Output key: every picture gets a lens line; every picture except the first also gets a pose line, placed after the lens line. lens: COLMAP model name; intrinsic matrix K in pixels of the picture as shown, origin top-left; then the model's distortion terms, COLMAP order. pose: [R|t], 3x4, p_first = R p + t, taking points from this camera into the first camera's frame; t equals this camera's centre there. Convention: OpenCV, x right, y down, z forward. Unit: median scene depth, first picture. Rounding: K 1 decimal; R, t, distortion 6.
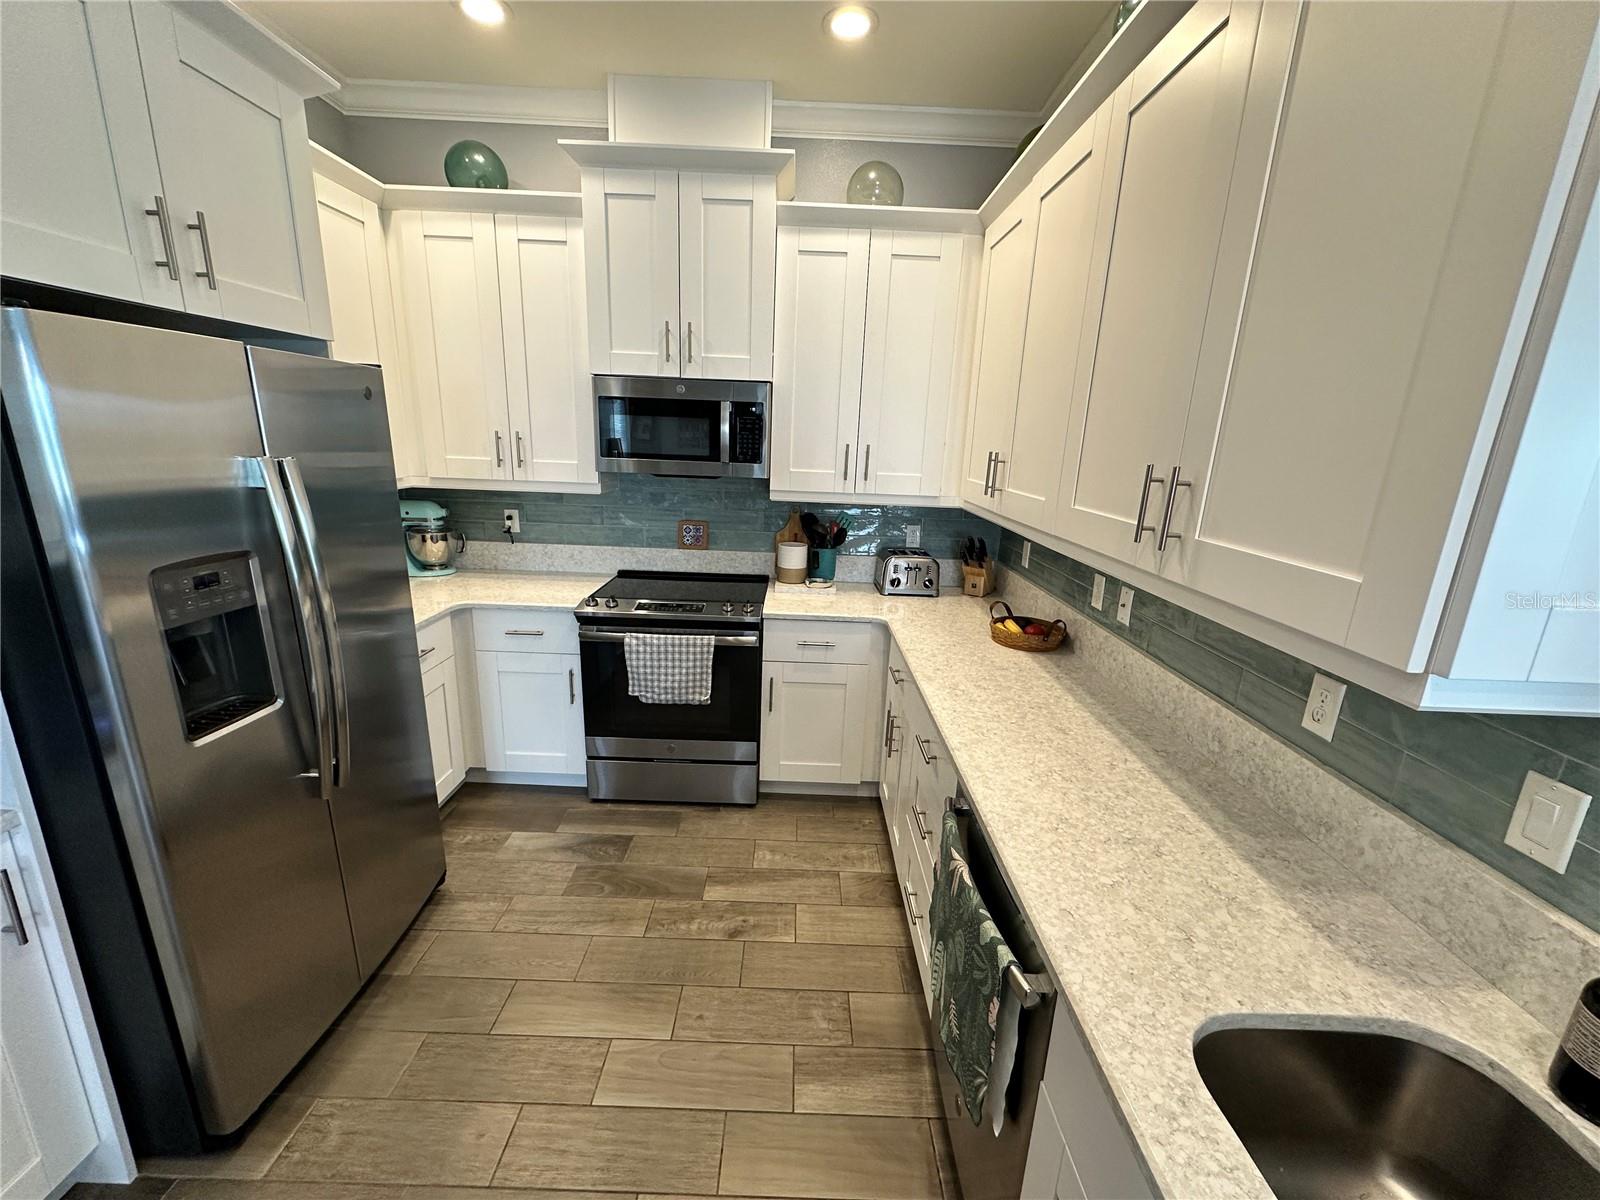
lens RADIAL K [[636.9, 0, 798.9], [0, 636.9, 599.8], [0, 0, 1]] dist [-0.010021, 0.002951]
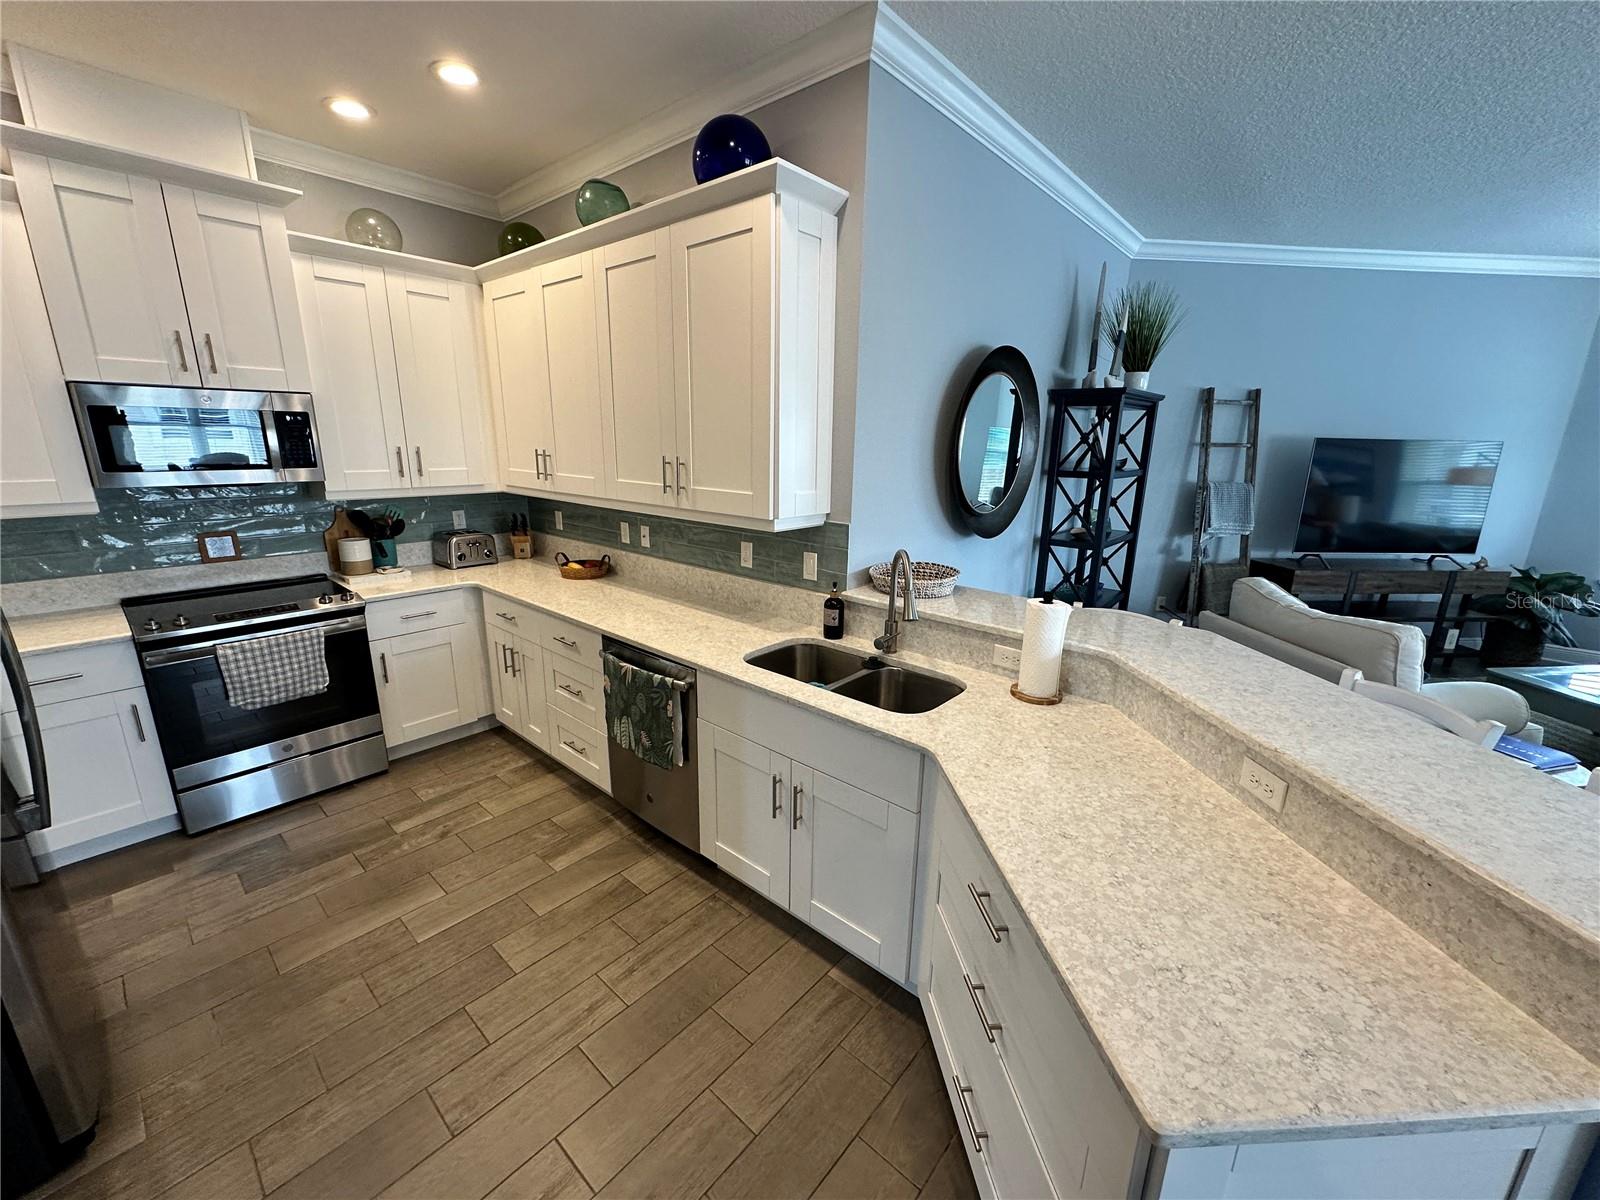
lens RADIAL K [[636.9, 0, 798.9], [0, 636.9, 599.8], [0, 0, 1]] dist [-0.010021, 0.002951]
pose [[0.656872, -0.213683, 0.723090, -0.372038], [0.195446, 0.974478, 0.110425, 0.050973], [-0.728231, 0.068790, 0.681870, -0.349708]]
